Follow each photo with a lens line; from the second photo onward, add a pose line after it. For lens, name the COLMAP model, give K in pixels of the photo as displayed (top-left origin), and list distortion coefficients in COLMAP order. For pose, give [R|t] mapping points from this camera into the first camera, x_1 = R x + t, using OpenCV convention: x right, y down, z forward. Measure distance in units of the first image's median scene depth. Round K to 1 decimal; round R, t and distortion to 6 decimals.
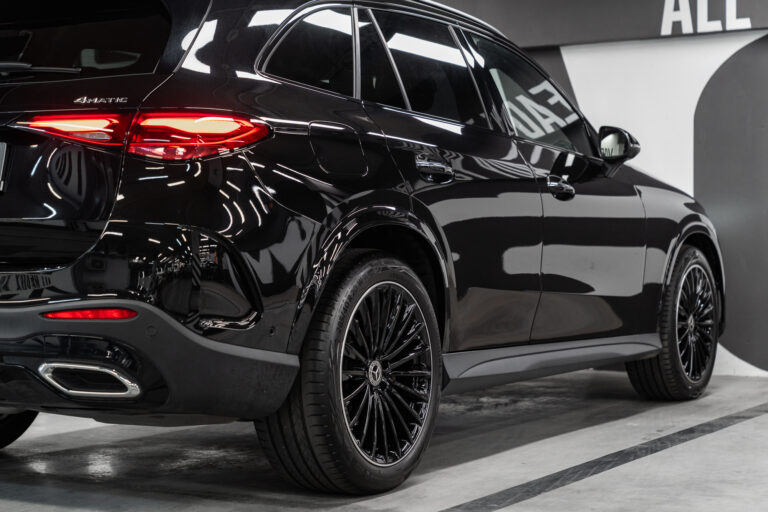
lens RADIAL K [[1497.1, 0, 384.0], [0, 1497.1, 256.0], [0, 0, 1]] dist [0.002757, 0.192339]
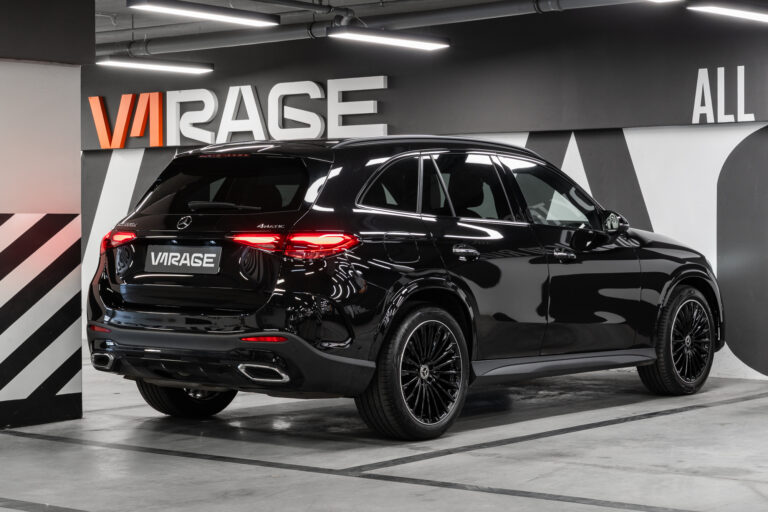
lens RADIAL K [[1687.1, 0, 384.0], [0, 1687.1, 256.0], [0, 0, 1]] dist [0.050931, 0.030213]
pose [[0.990563, 0.006217, -0.136920, 0.229128], [-0.004923, 0.999940, 0.009788, -0.081500], [0.136972, -0.009022, 0.990534, -1.022582]]
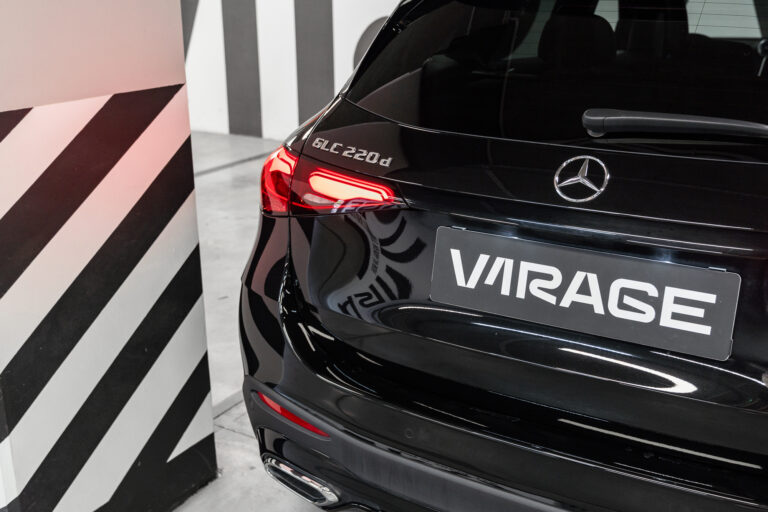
lens RADIAL K [[881.0, 0, 384.0], [0, 881.0, 256.0], [0, 0, 1]] dist [0.007786, 0.007452]
pose [[0.999980, -0.005661, -0.002657, -0.368767], [0.006207, 0.949930, 0.312400, -0.179966], [0.000755, -0.312410, 0.949947, 0.642134]]
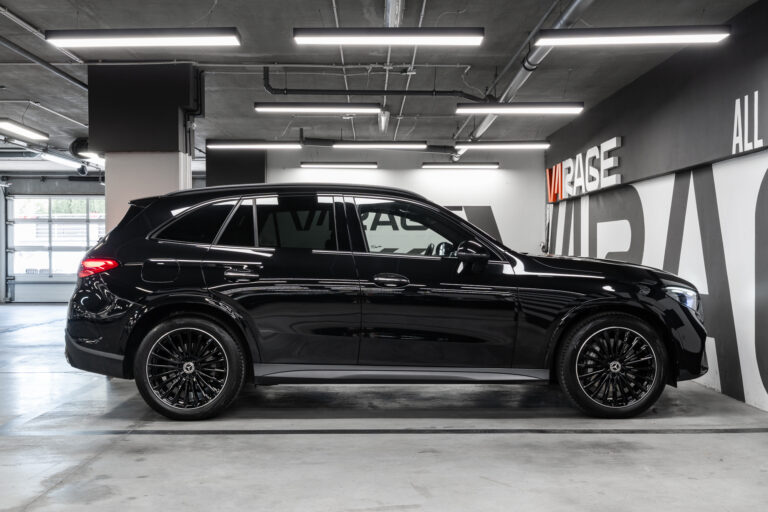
lens RADIAL K [[831.1, 0, 384.0], [0, 831.1, 256.0], [0, 0, 1]] dist [-0.000177, -0.004539]
pose [[0.522321, 0.014043, -0.852633, 1.284818], [-0.010204, 0.999896, 0.010218, -0.112245], [0.852688, 0.003364, 0.522410, 0.622567]]
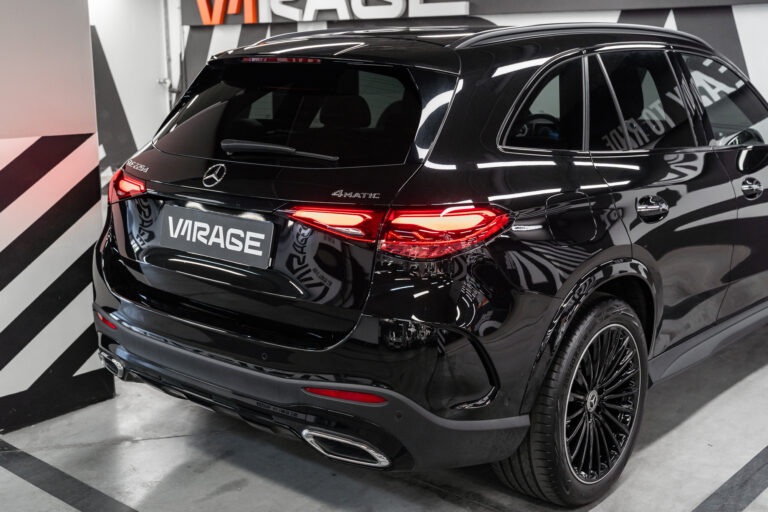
lens RADIAL K [[913.6, 0, 384.0], [0, 913.6, 256.0], [0, 0, 1]] dist [0.028900, 0.032114]
pose [[0.985228, 0.040648, -0.166355, -0.053013], [-0.005932, 0.978940, 0.204064, -0.181630], [0.171147, -0.200063, 0.964720, 0.331747]]
